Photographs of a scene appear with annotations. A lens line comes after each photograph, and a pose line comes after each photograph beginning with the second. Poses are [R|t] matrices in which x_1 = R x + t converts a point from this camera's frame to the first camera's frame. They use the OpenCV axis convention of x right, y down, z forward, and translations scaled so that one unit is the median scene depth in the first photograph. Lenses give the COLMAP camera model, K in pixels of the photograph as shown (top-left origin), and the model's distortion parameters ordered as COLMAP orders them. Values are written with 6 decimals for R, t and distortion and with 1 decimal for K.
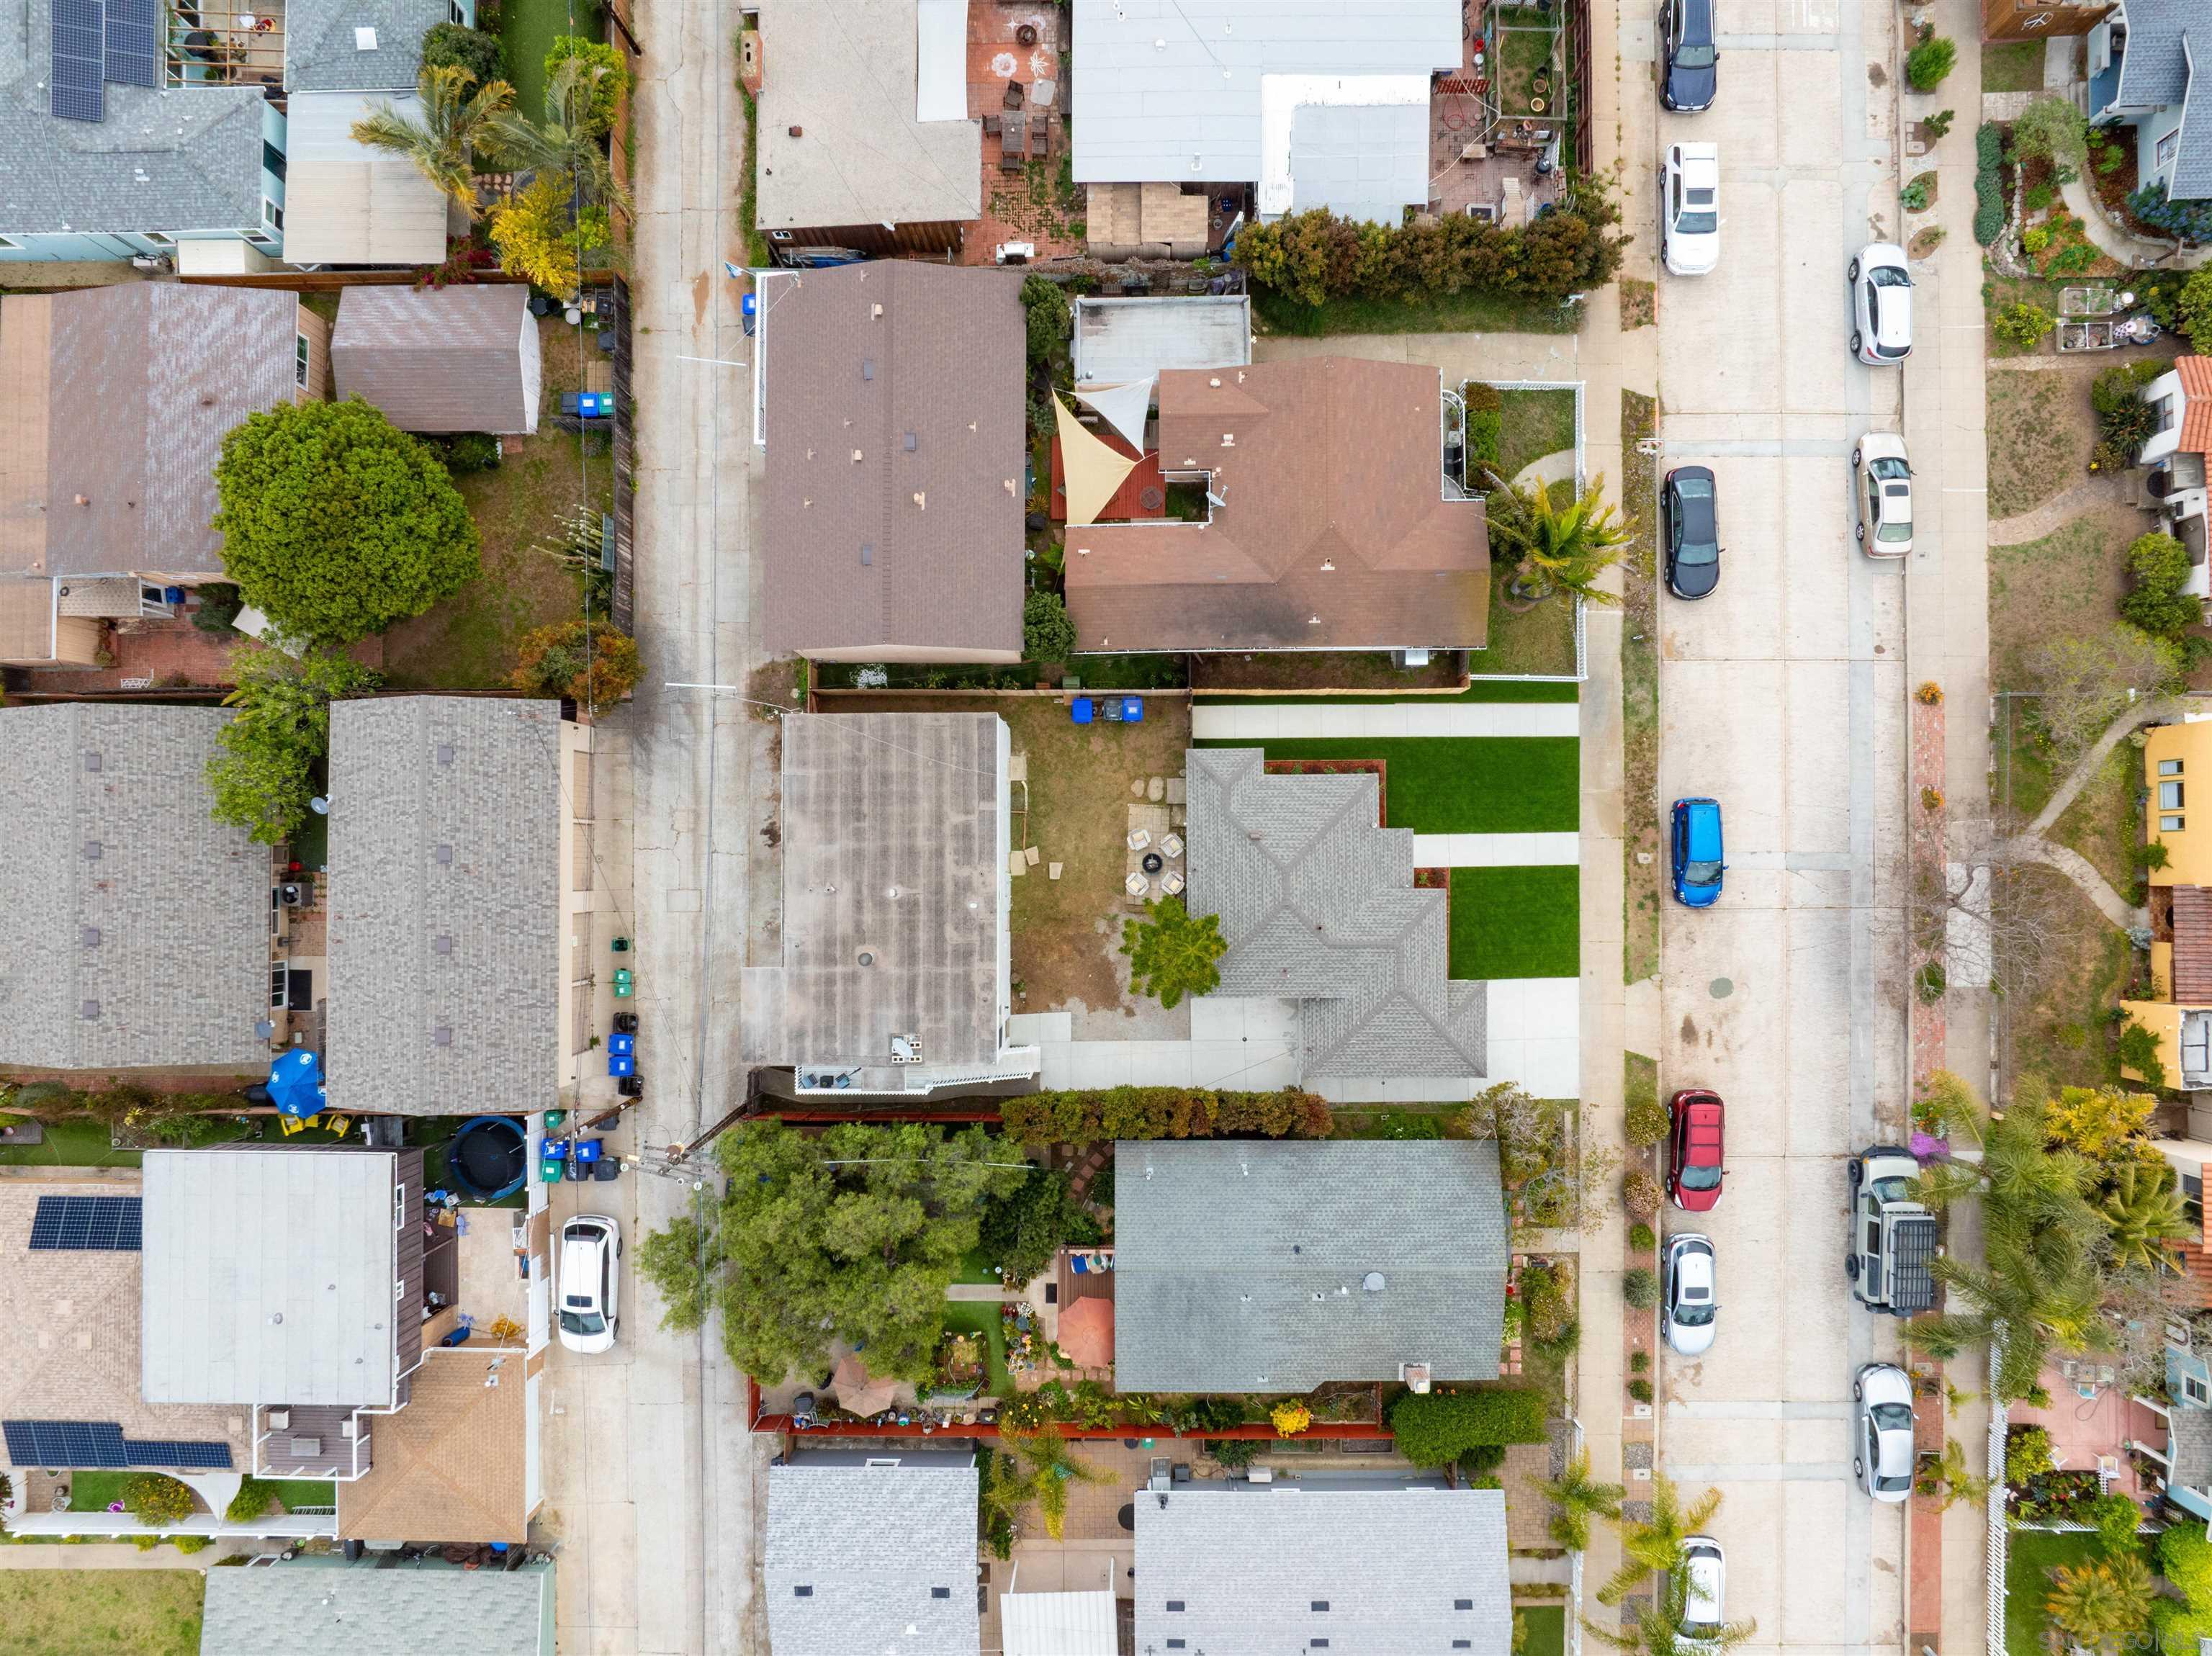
lens RADIAL K [[1549.4, 0, 1111.4], [0, 1549.4, 831.8], [0, 0, 1]] dist [-0.040325, 0.000516]
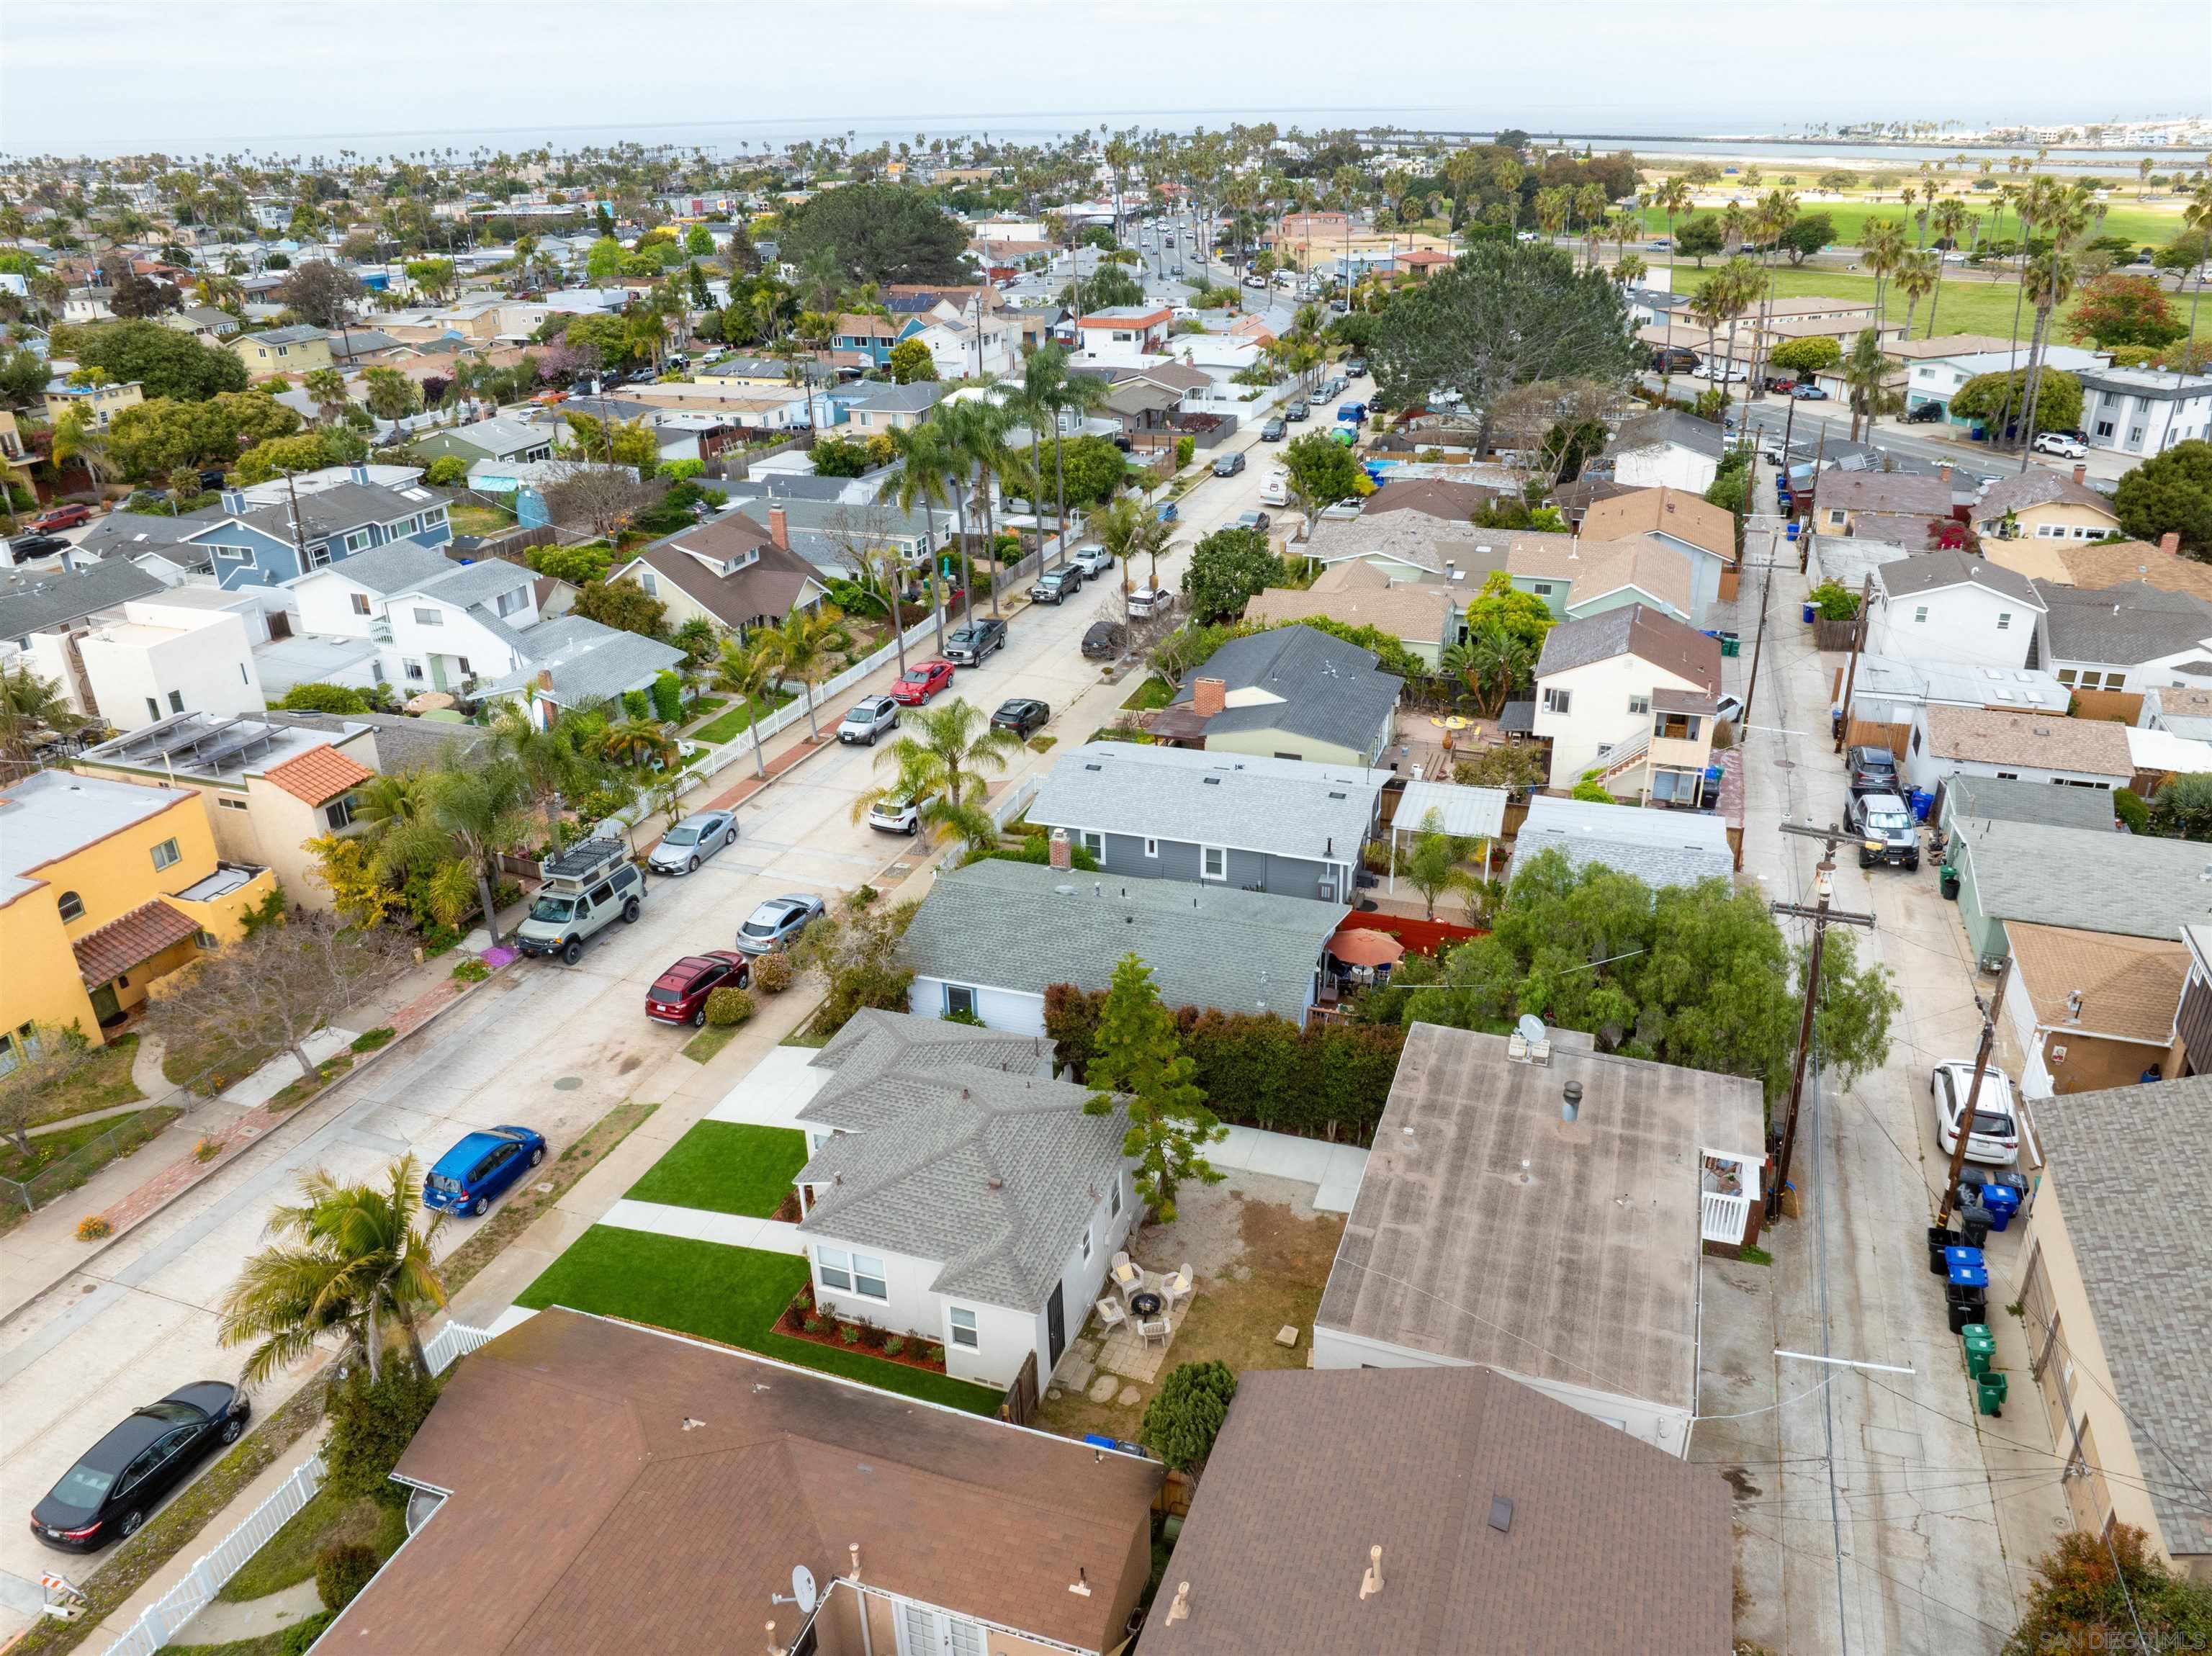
lens RADIAL K [[1560.6, 0, 1106.0], [0, 1560.6, 828.0], [0, 0, 1]] dist [-0.053295, 0.025832]
pose [[-0.941111, -0.119680, 0.316206, -0.152411], [0.337546, -0.385947, 0.858550, -0.503782], [0.019287, 0.914725, 0.403616, 0.535550]]
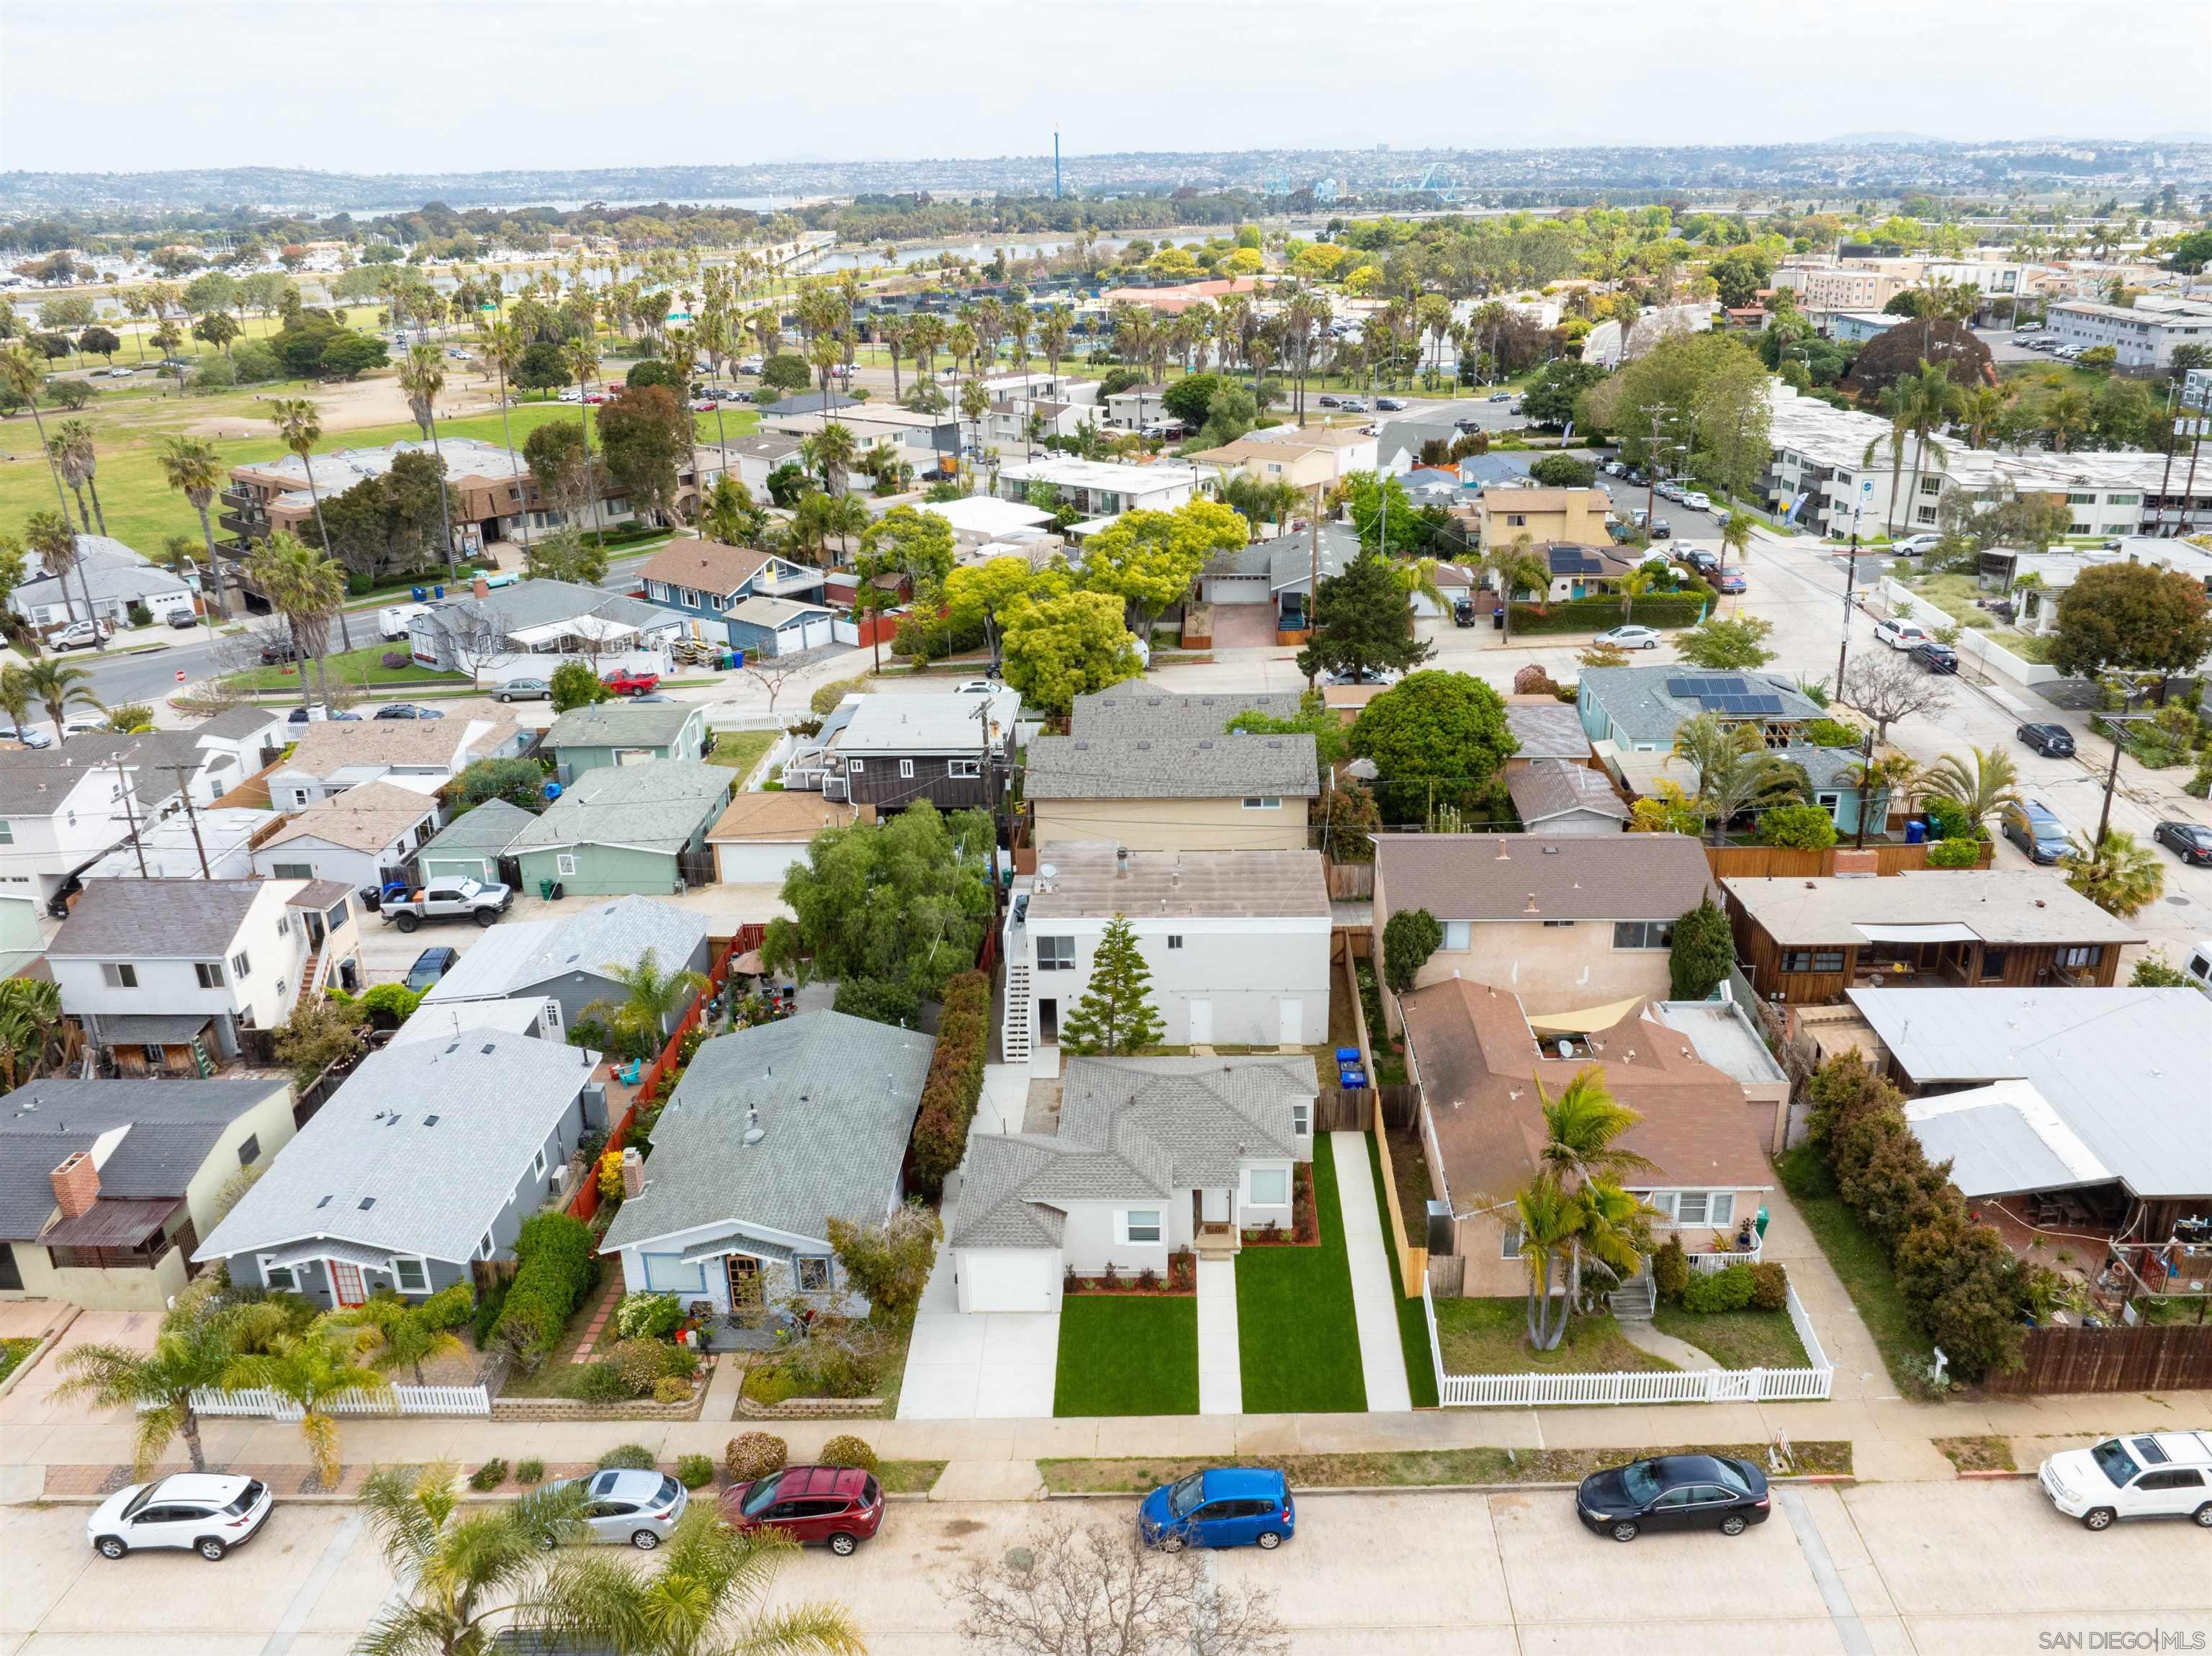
lens RADIAL K [[1732.5, 0, 1145.6], [0, 1732.5, 823.2], [0, 0, 1]] dist [-0.025244, -0.012136]
pose [[-0.030434, 0.359877, -0.932503, 1.020615], [-0.998745, 0.026170, 0.042696, 0.003582], [0.039769, 0.932633, 0.358629, 0.429867]]
